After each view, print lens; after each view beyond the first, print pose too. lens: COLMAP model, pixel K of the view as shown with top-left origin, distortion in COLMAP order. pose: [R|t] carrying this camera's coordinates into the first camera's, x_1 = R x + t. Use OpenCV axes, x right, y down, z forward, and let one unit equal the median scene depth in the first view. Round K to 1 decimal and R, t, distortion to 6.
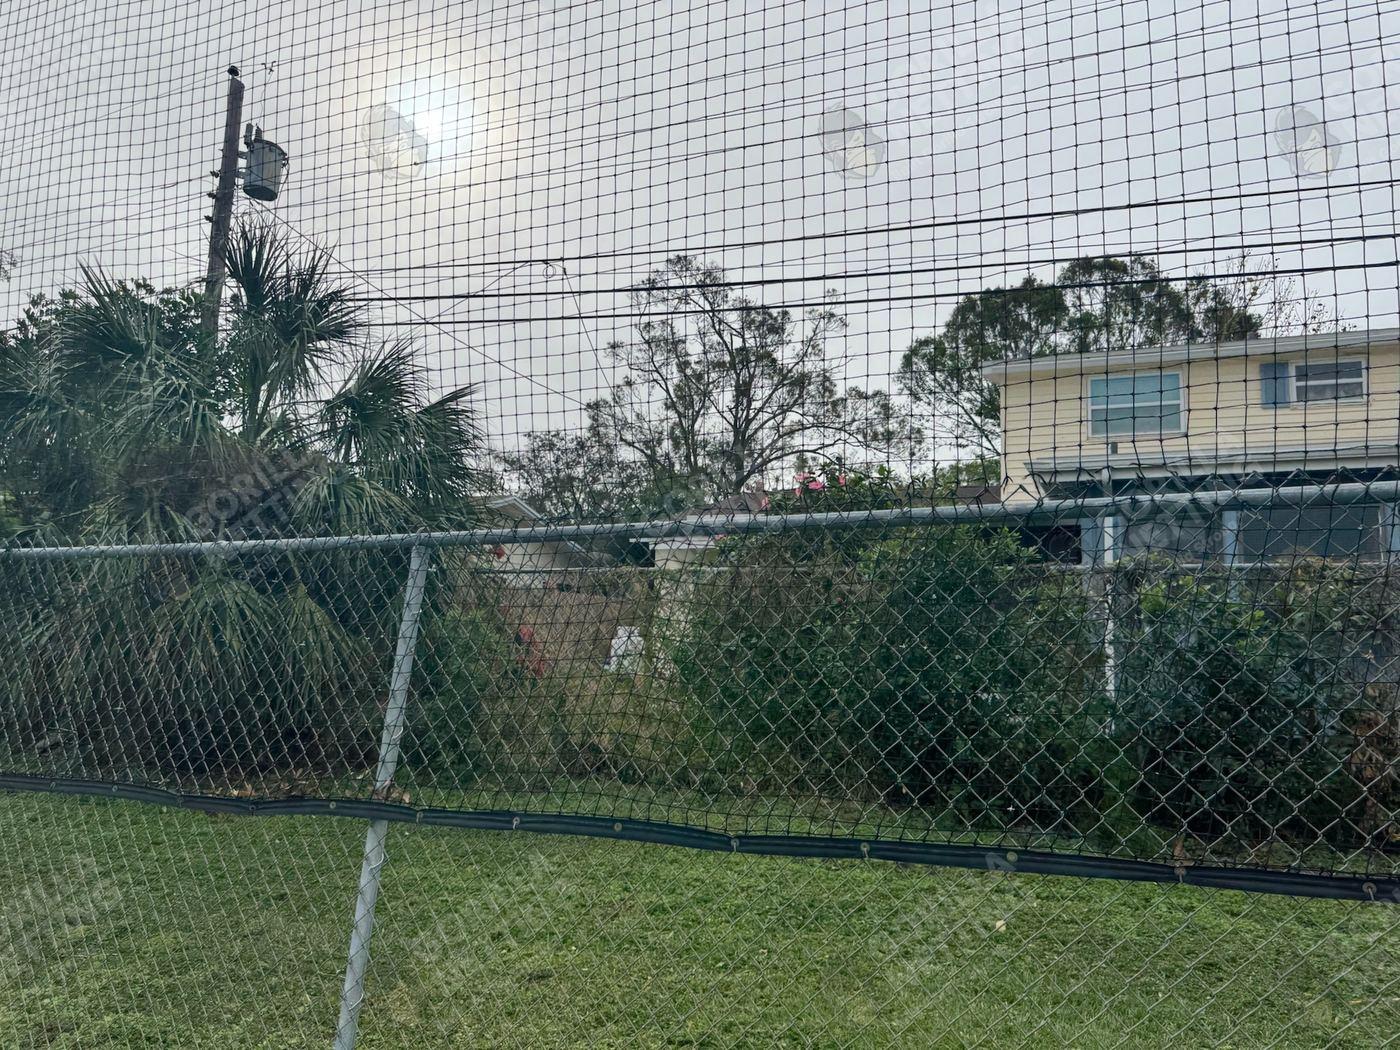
lens RADIAL K [[976.7, 0, 700.0], [0, 976.7, 525.0], [0, 0, 1]] dist [0.054408, -0.064870]
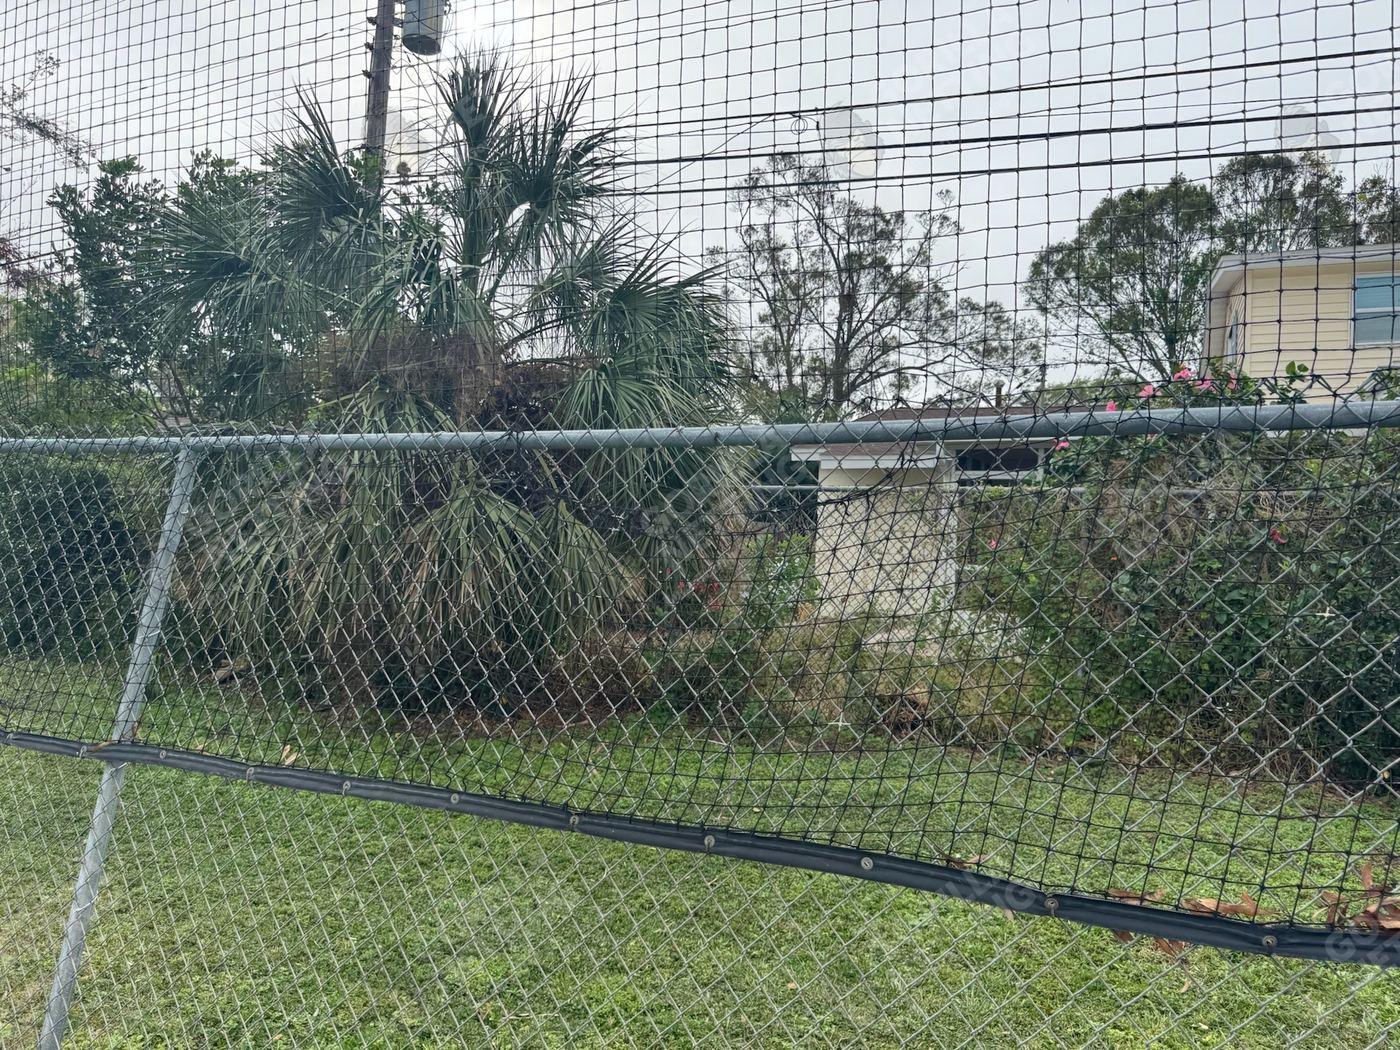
lens RADIAL K [[988.4, 0, 700.0], [0, 988.4, 525.0], [0, 0, 1]] dist [0.004322, -0.001192]
pose [[0.999948, 0.007860, -0.006486, -0.091301], [-0.007370, 0.997345, 0.072449, 0.006605], [0.007039, -0.072398, 0.997351, 0.054859]]
